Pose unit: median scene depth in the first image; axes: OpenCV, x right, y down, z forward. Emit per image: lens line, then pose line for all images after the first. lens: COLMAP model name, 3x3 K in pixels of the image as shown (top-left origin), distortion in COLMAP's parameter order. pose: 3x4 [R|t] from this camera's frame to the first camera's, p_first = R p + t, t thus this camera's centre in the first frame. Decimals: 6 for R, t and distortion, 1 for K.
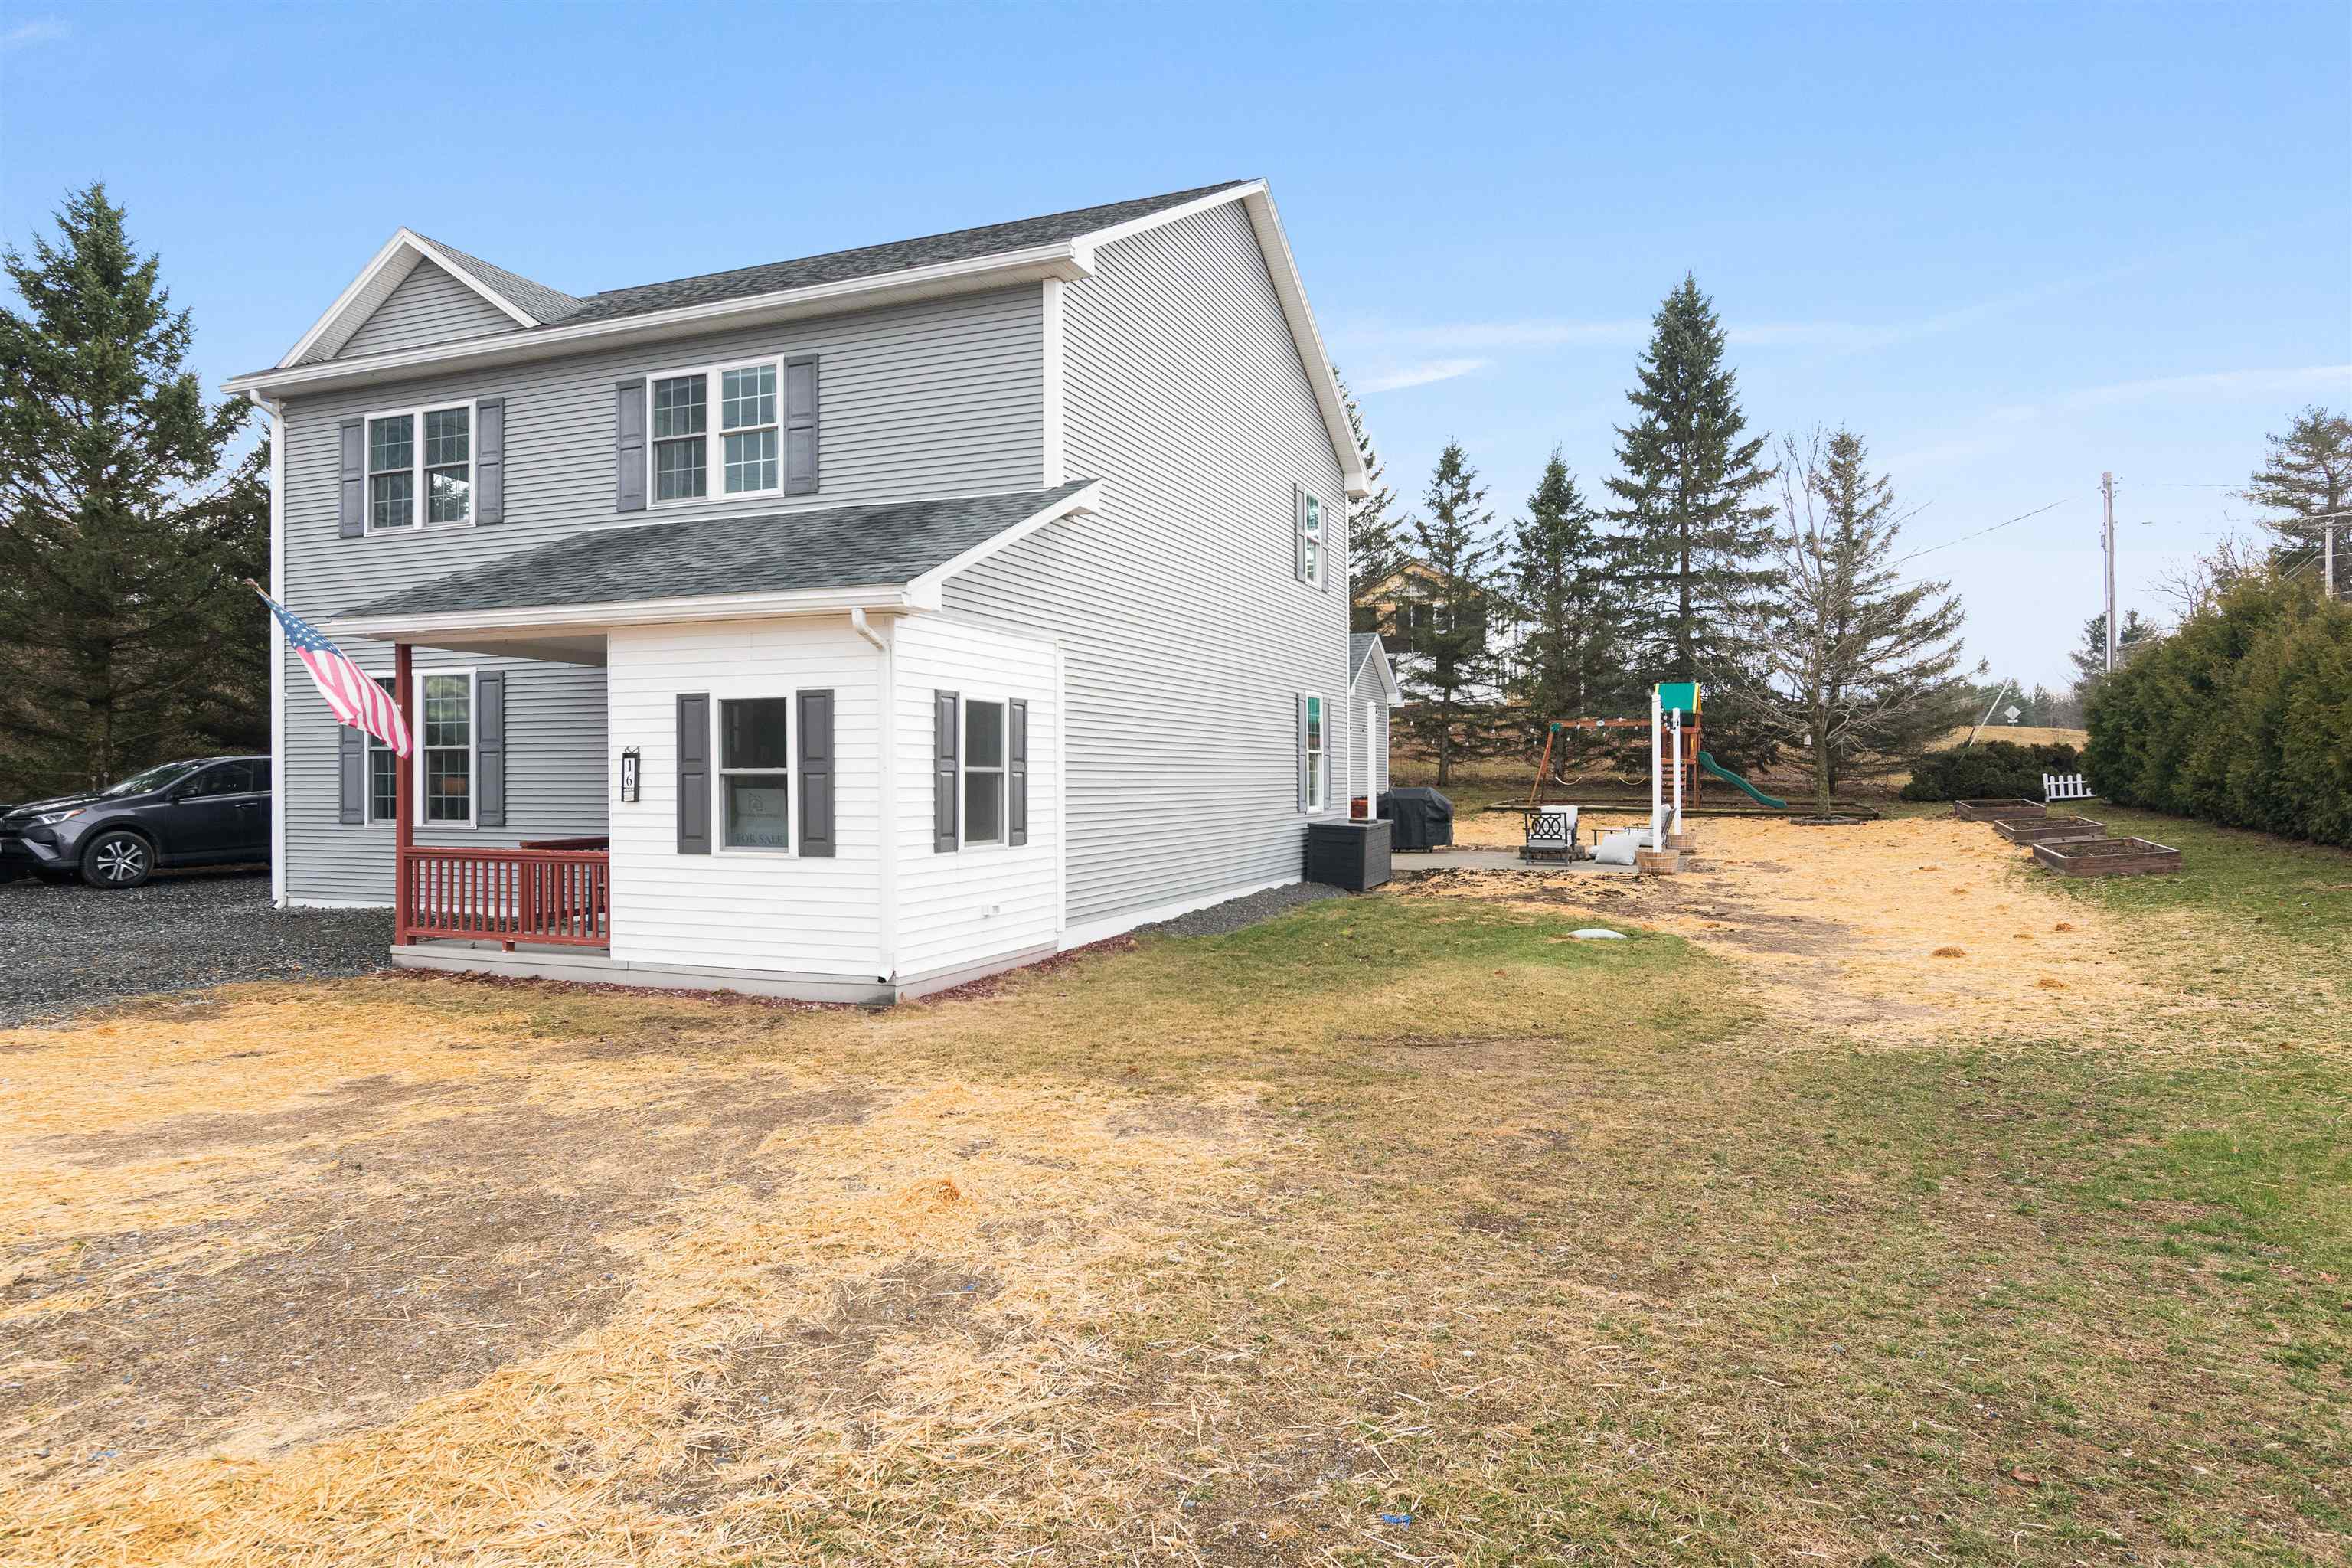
lens RADIAL K [[1369.2, 0, 1178.5], [0, 1369.2, 777.9], [0, 0, 1]] dist [-0.004775, -0.000250]
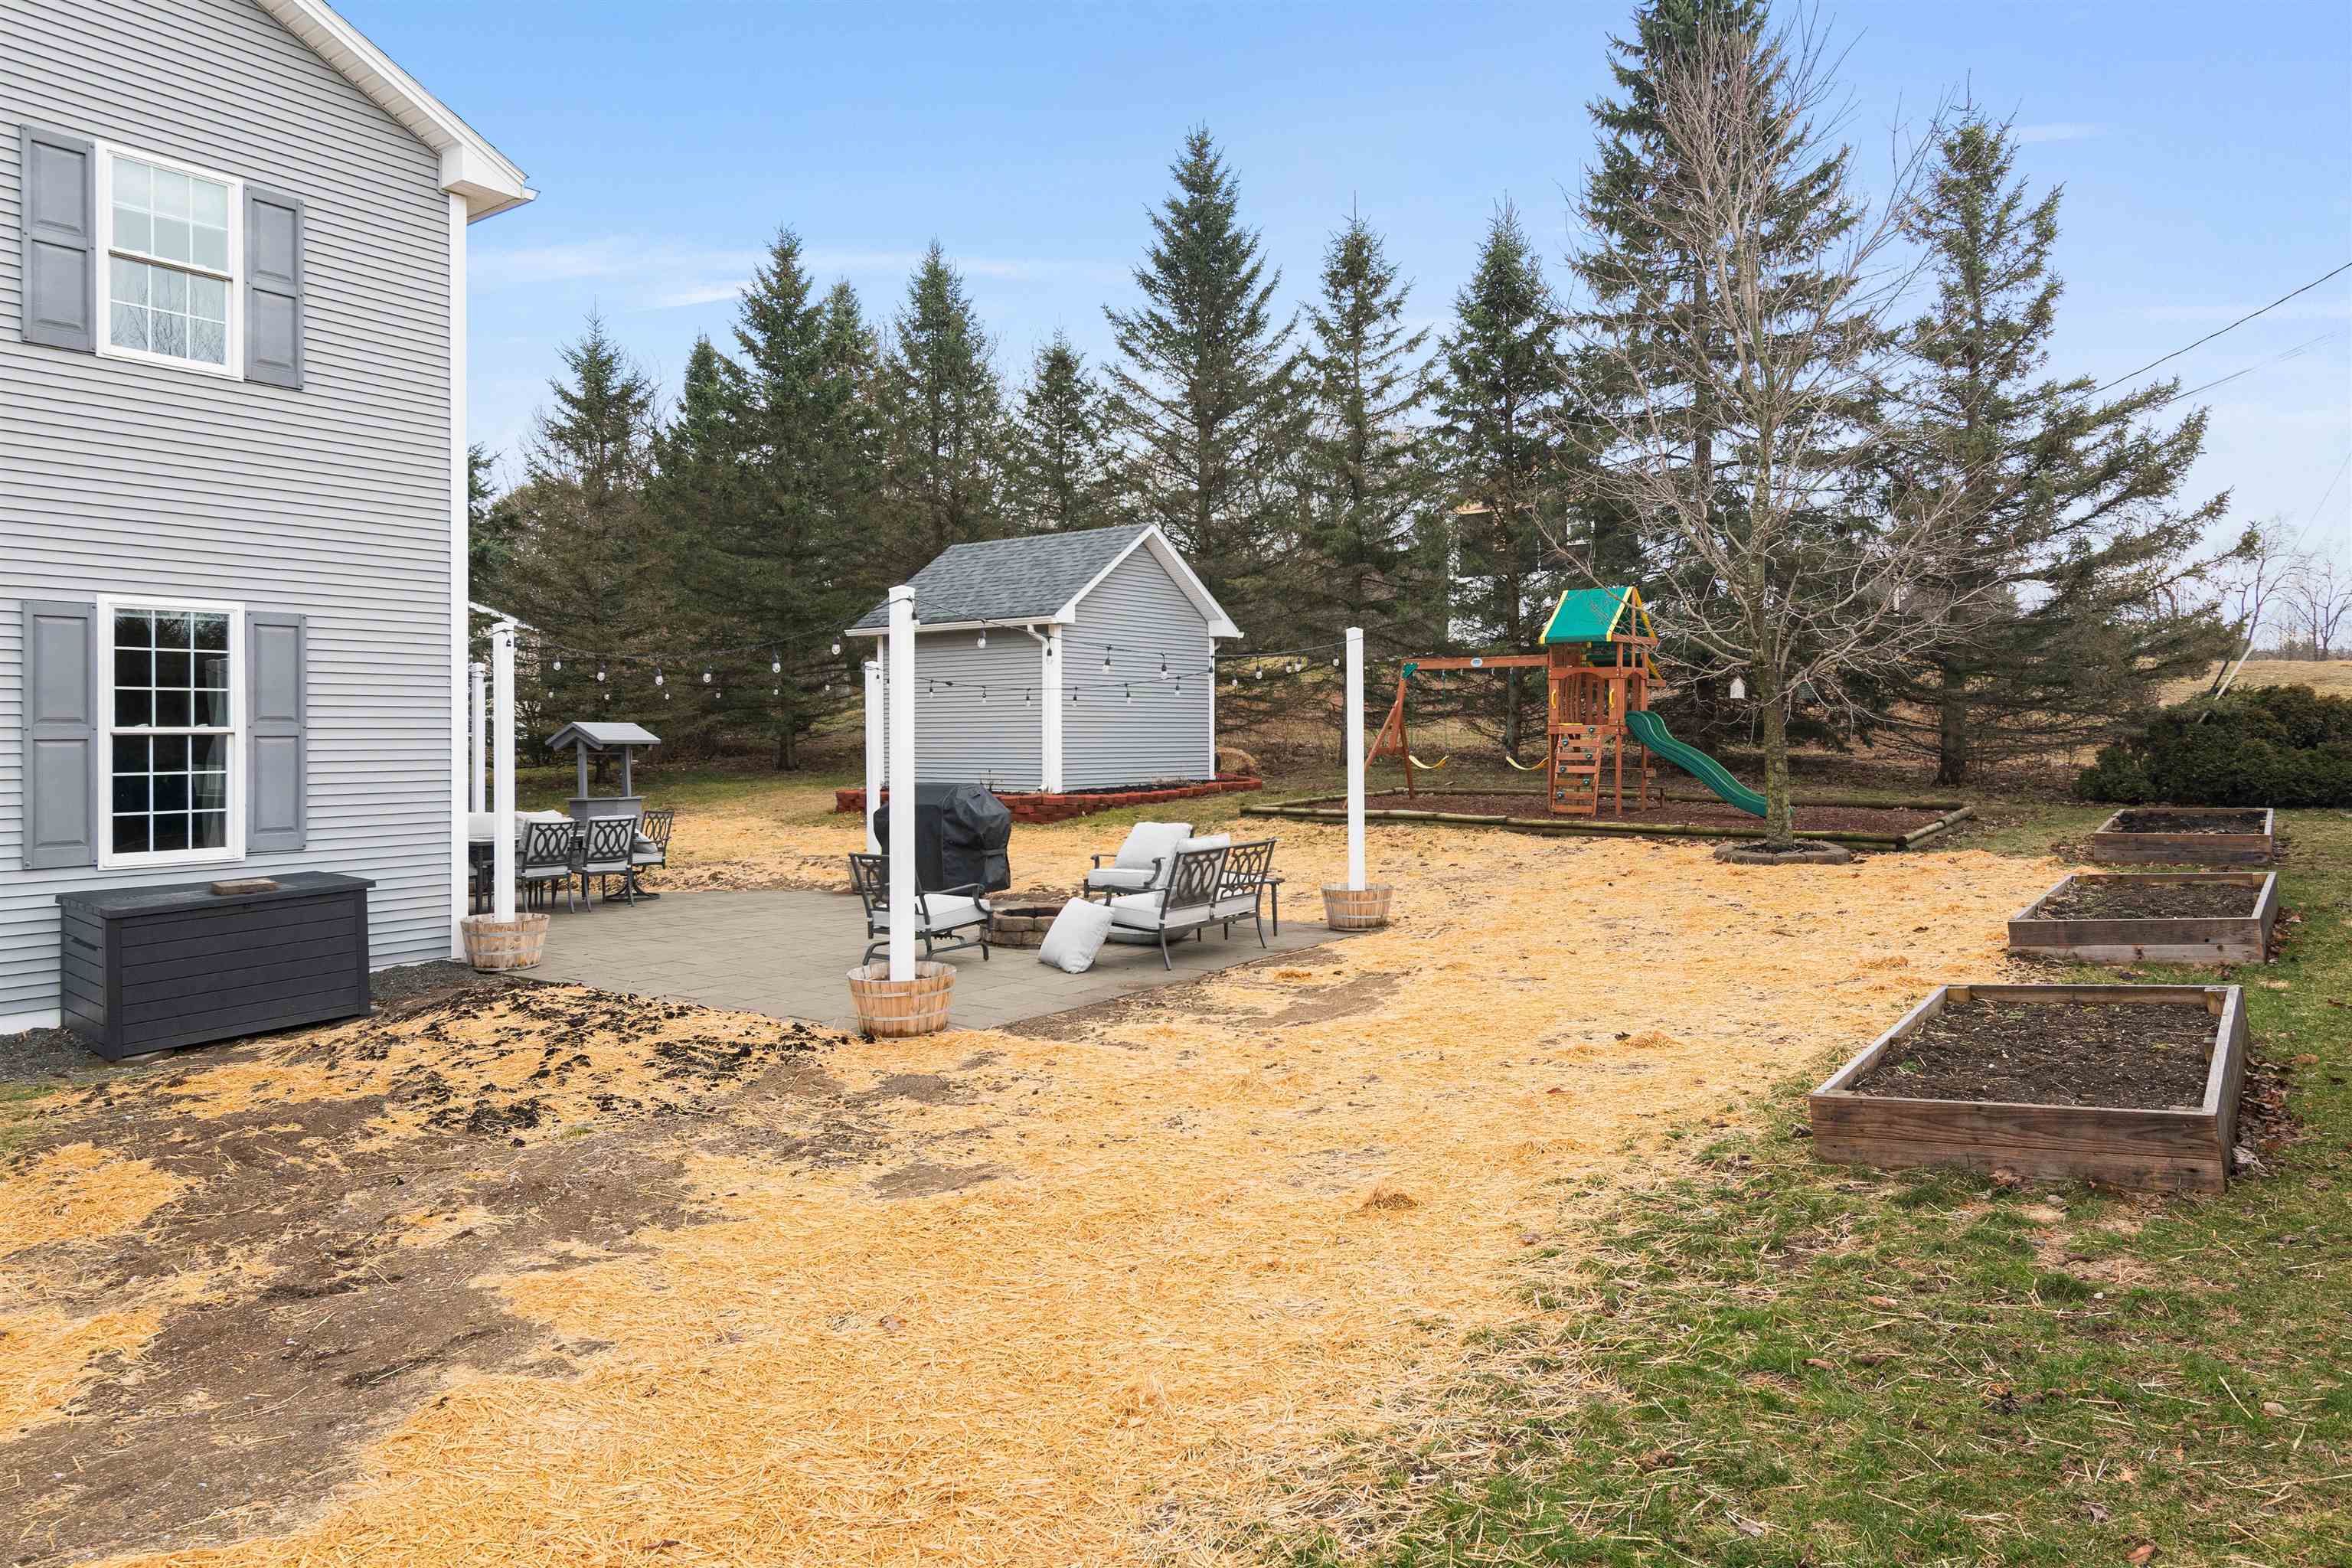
lens RADIAL K [[1506.1, 0, 1110.1], [0, 1506.1, 722.3], [0, 0, 1]] dist [-0.000390, -0.000985]
pose [[0.968810, -0.004227, -0.247770, 0.357476], [0.003010, 0.999981, -0.005291, -0.013304], [0.247788, 0.004380, 0.968804, 0.392179]]
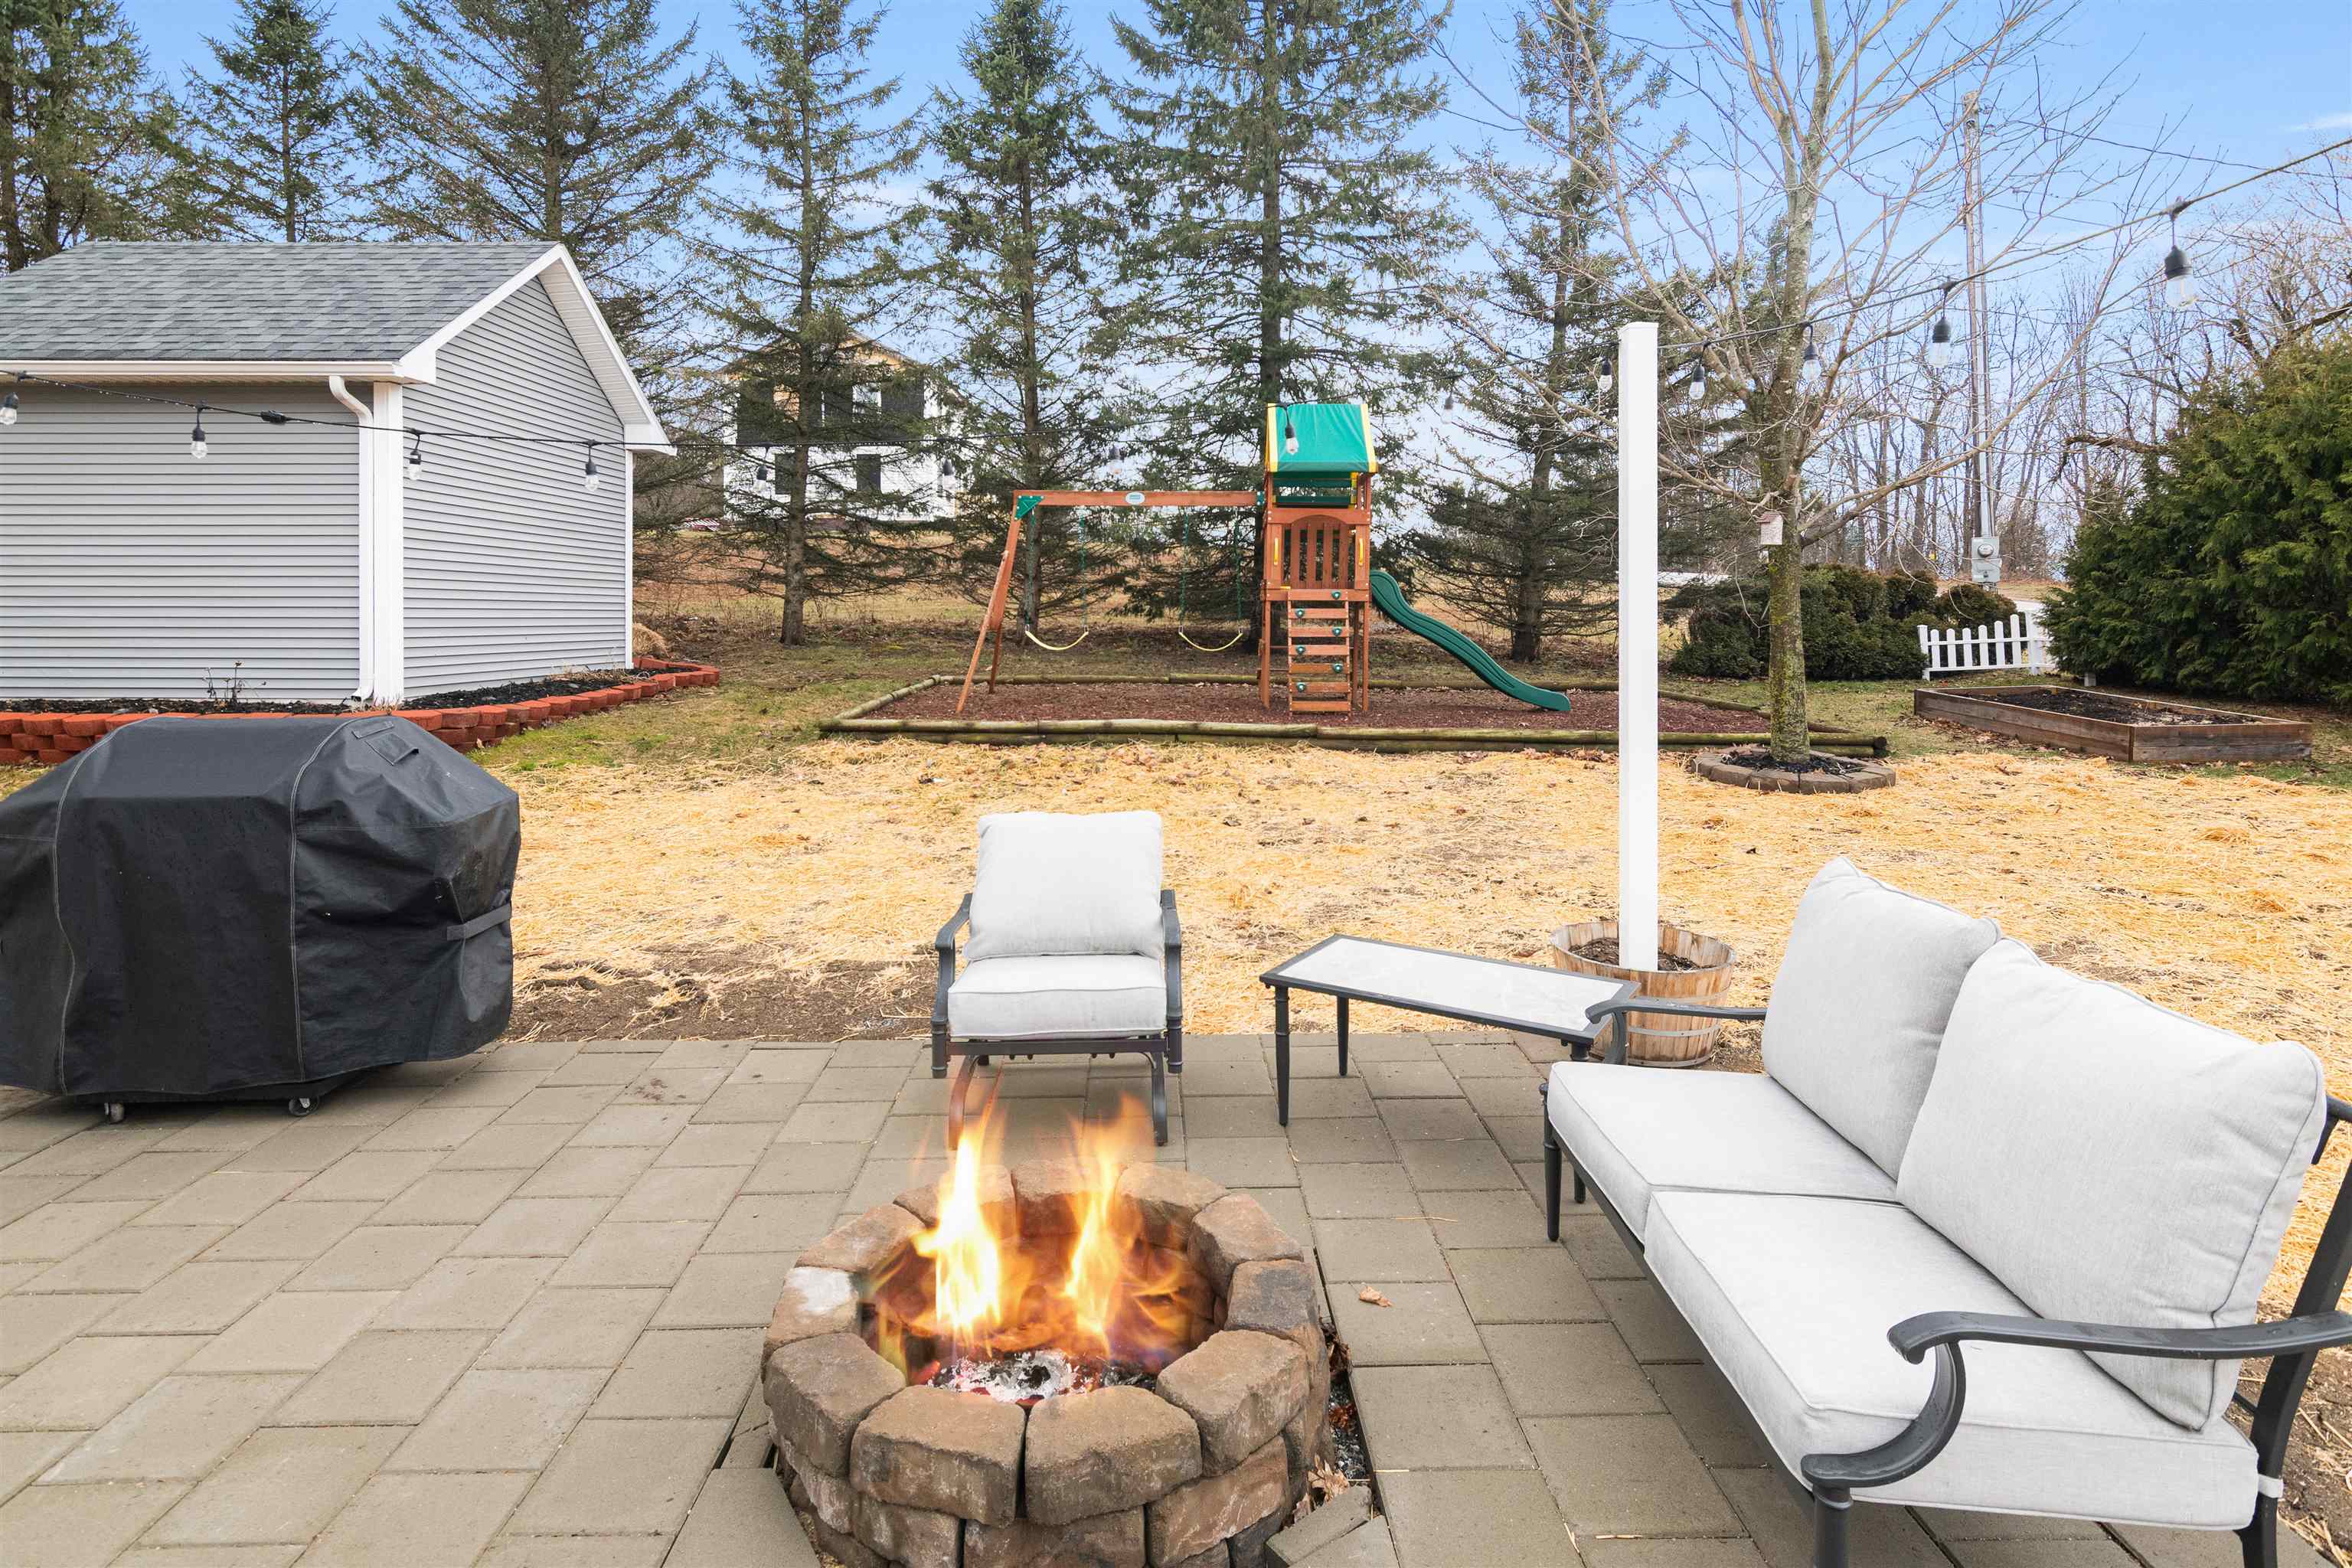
lens RADIAL K [[1243.6, 0, 1172.5], [0, 1243.6, 660.2], [0, 0, 1]] dist [0.015887, -0.000596]
pose [[0.921191, -0.010431, 0.388971, 0.199246], [-0.004221, 0.999314, 0.036796, -0.006538], [-0.389088, -0.035538, 0.920515, 0.742595]]
